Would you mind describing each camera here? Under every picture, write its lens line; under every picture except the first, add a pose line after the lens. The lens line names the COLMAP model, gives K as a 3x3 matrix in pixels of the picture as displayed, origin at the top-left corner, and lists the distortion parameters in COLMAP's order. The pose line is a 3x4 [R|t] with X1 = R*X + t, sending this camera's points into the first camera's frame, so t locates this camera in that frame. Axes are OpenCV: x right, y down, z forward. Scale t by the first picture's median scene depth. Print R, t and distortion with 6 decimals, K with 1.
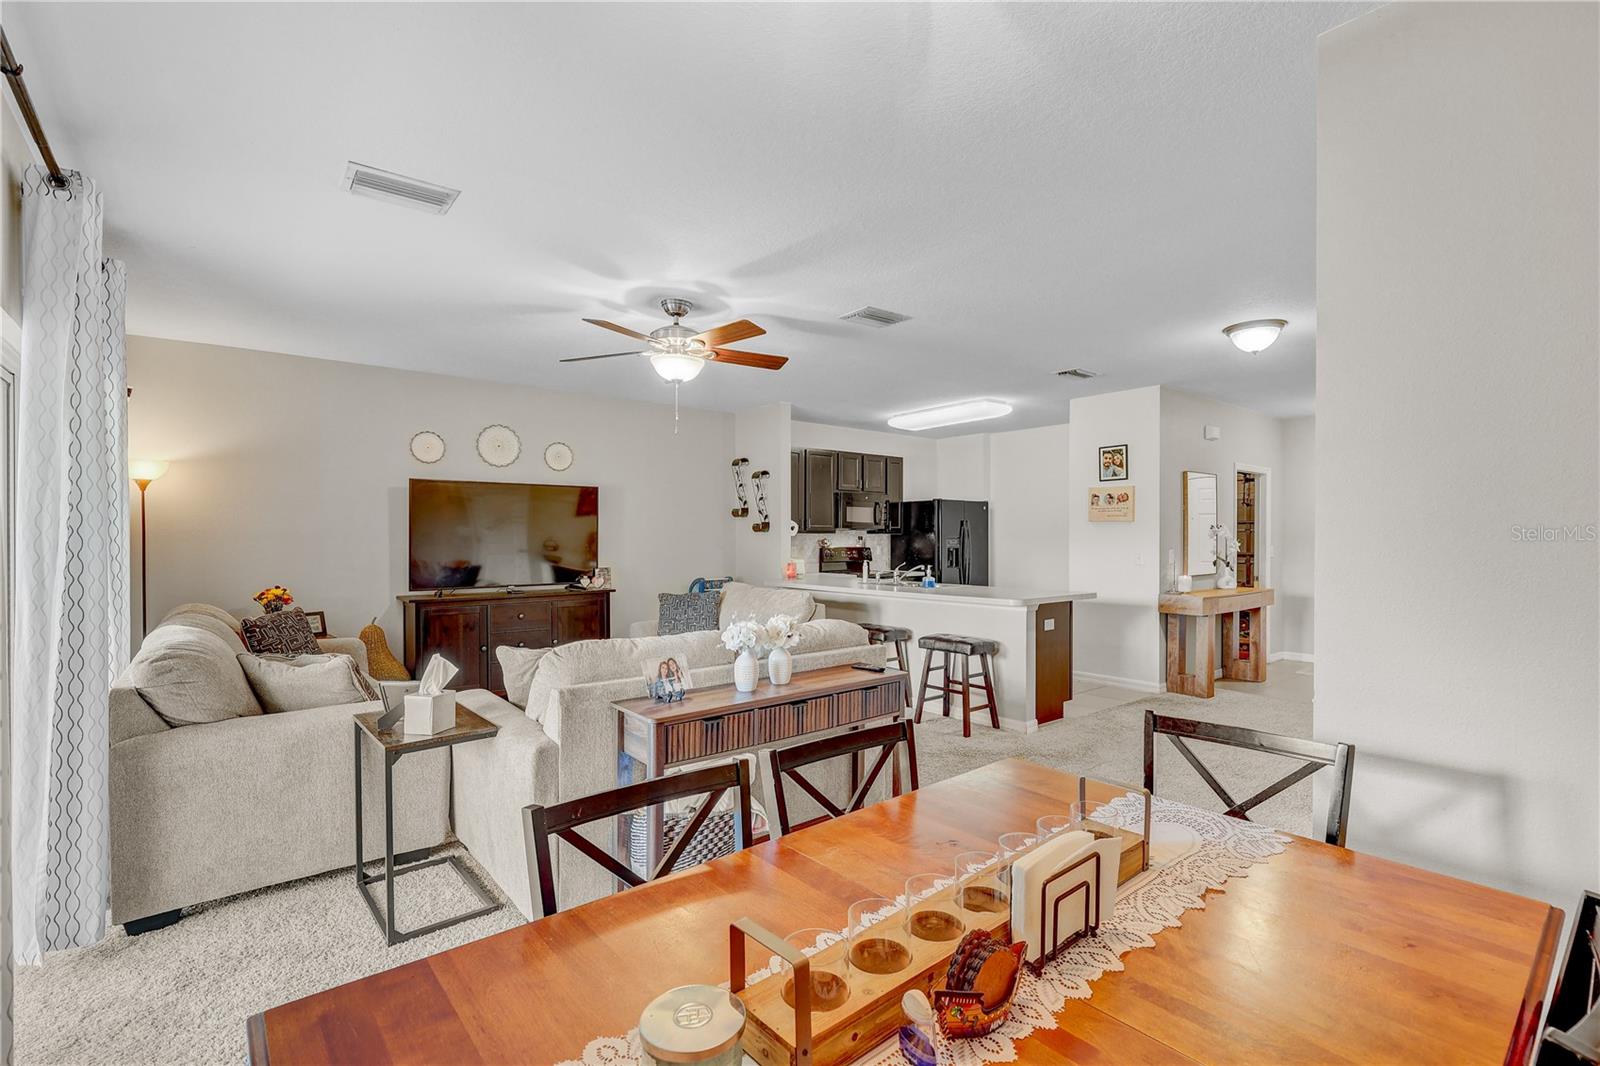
lens RADIAL K [[722.9, 0, 808.2], [0, 722.9, 539.8], [0, 0, 1]] dist [0.000723, -0.000786]
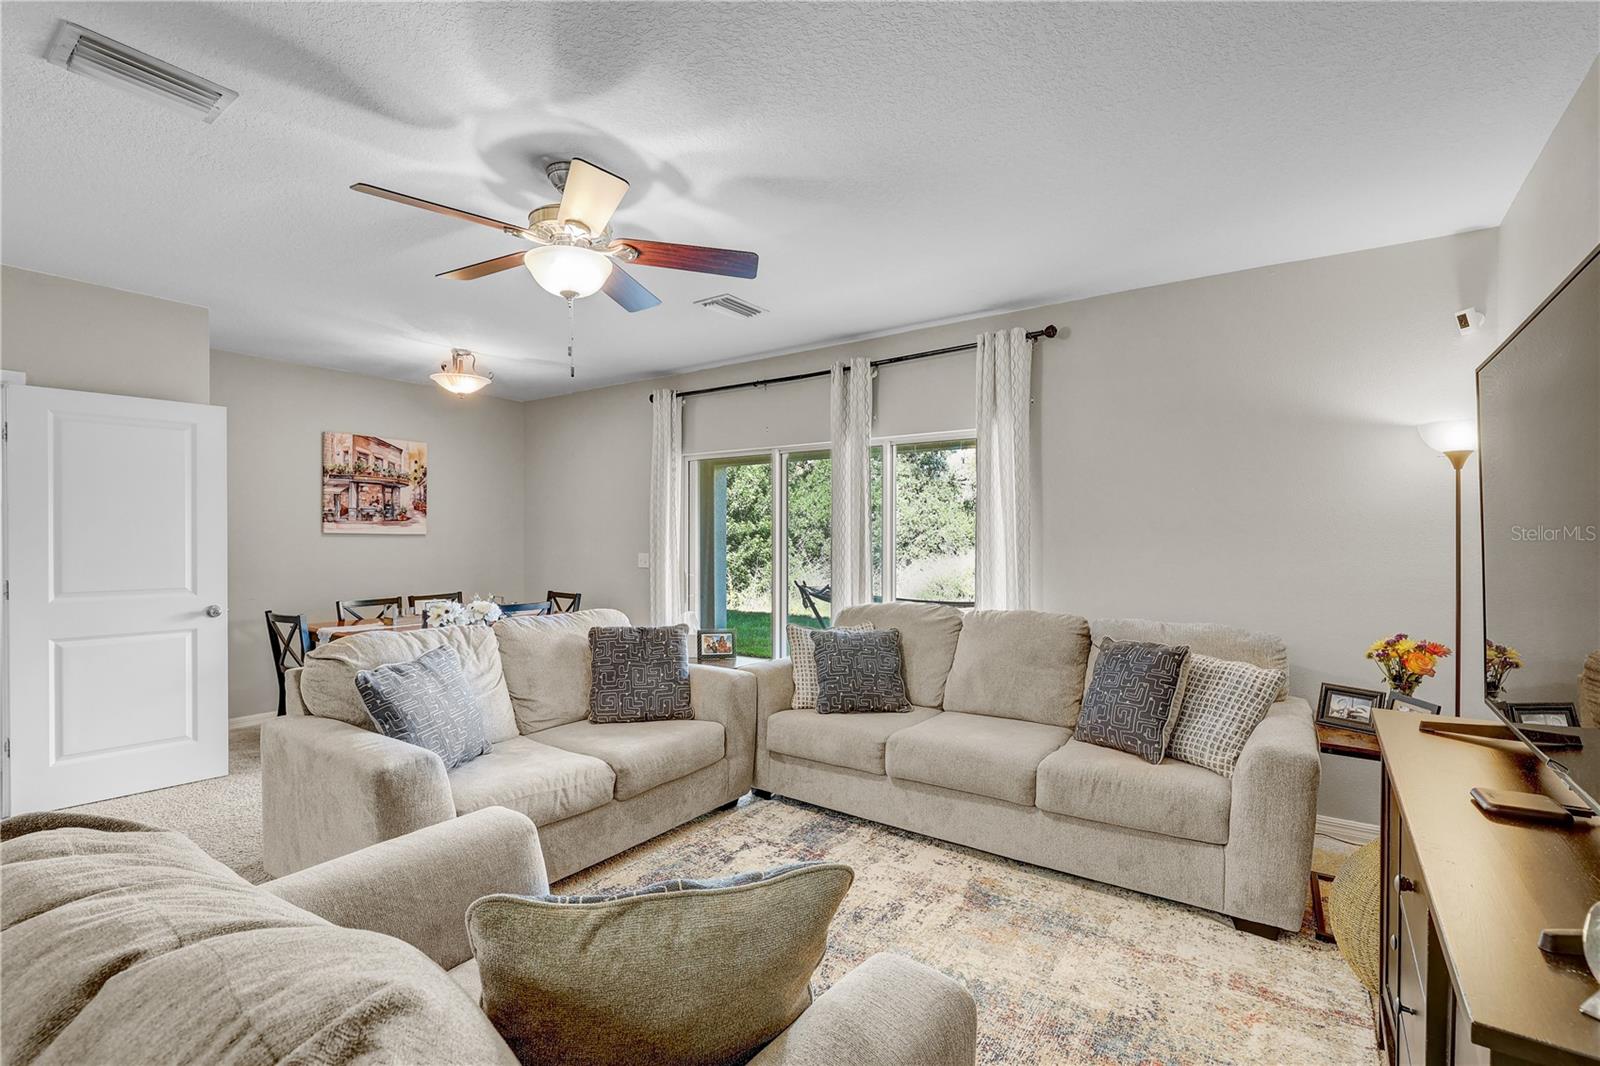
lens RADIAL K [[722.9, 0, 808.2], [0, 722.9, 539.8], [0, 0, 1]] dist [0.000723, -0.000786]
pose [[-0.964581, -0.001146, -0.263783, -0.138500], [-0.003176, 0.999969, 0.007270, -0.005134], [0.263767, 0.007850, -0.964555, 1.074043]]
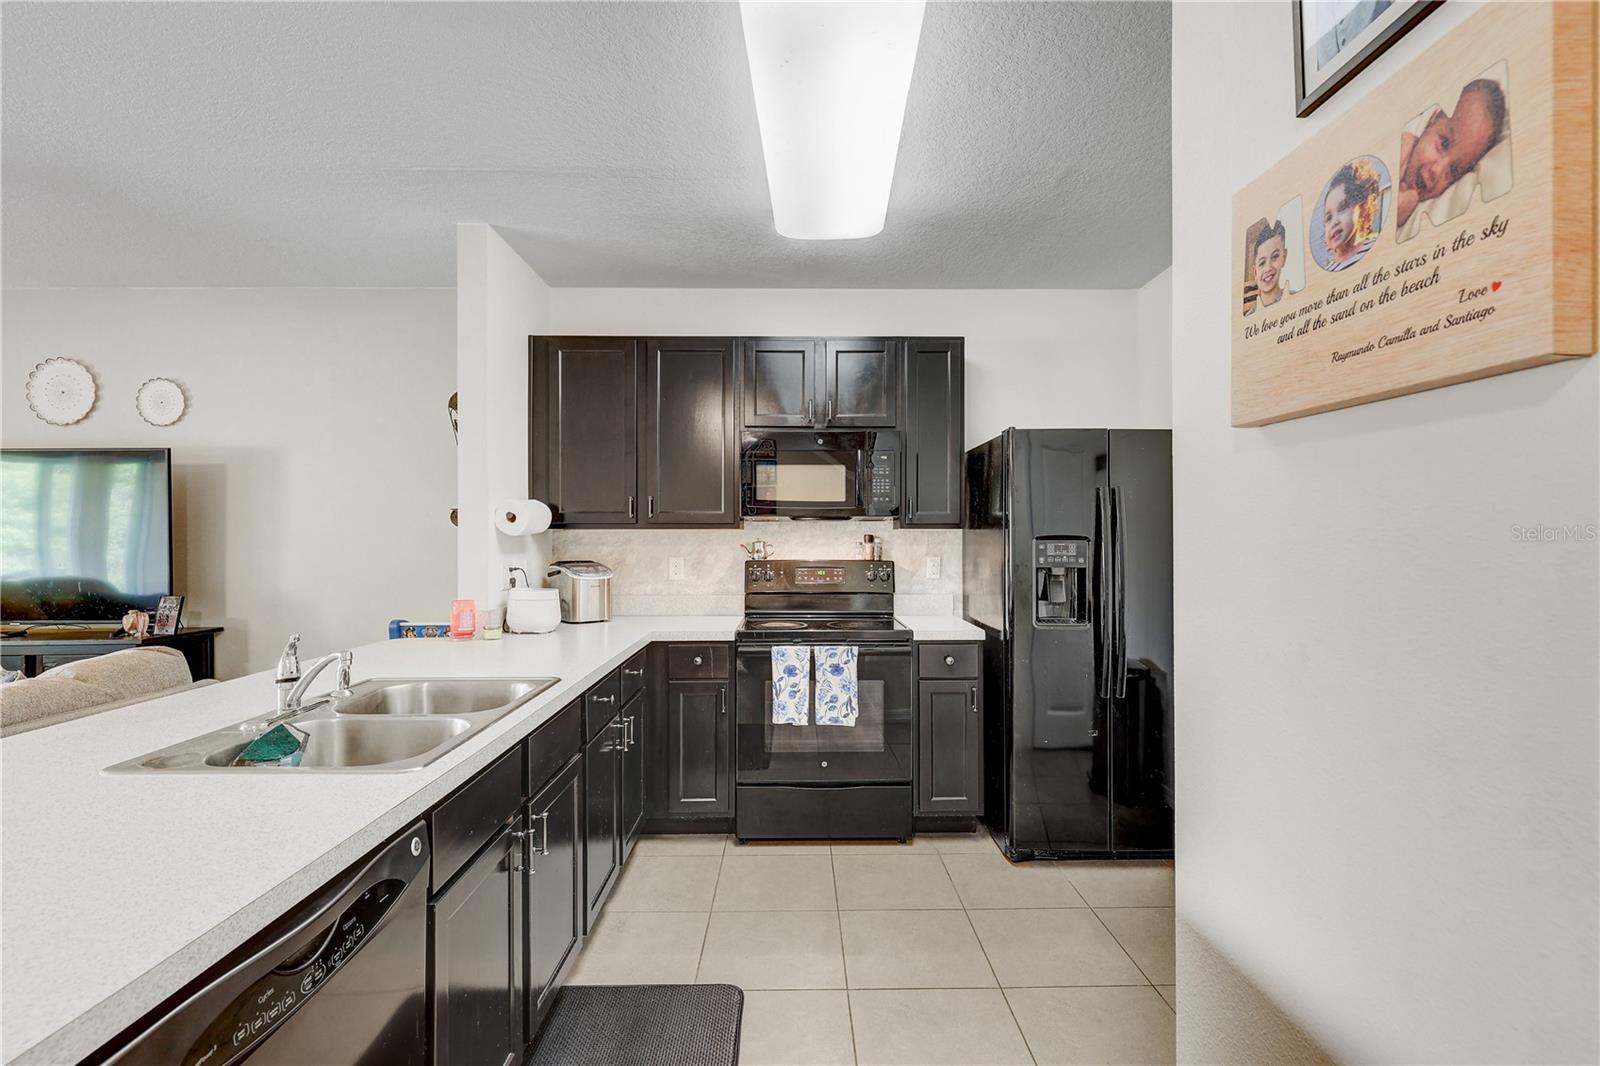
lens RADIAL K [[726.3, 0, 805.4], [0, 726.3, 534.5], [0, 0, 1]] dist [0.002347, -0.000846]
pose [[0.779339, -0.004869, -0.626584, 0.438791], [0.001770, 0.999983, -0.005568, -0.003651], [0.626601, 0.003230, 0.779334, 0.886053]]
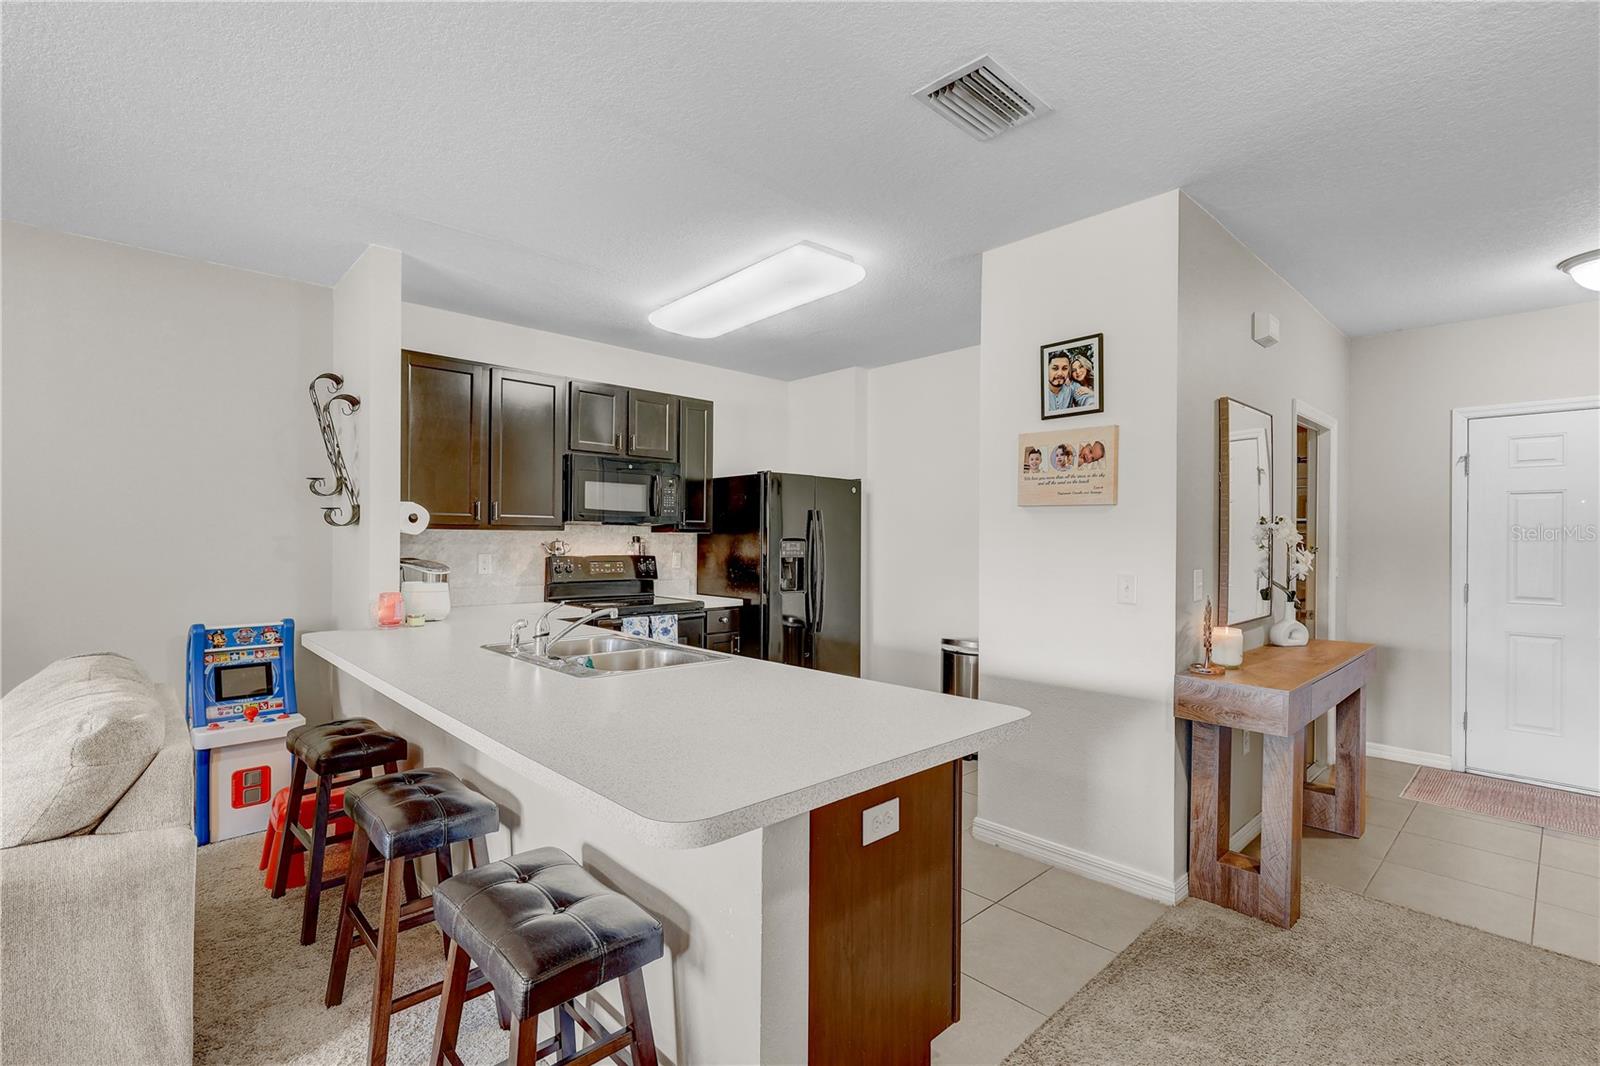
lens RADIAL K [[722.9, 0, 808.2], [0, 722.9, 539.8], [0, 0, 1]] dist [0.000723, -0.000786]
pose [[0.997574, 0.005266, 0.069413, 0.234778], [-0.005220, 0.999986, -0.000841, -0.003098], [-0.069416, 0.000476, 0.997588, 0.579639]]
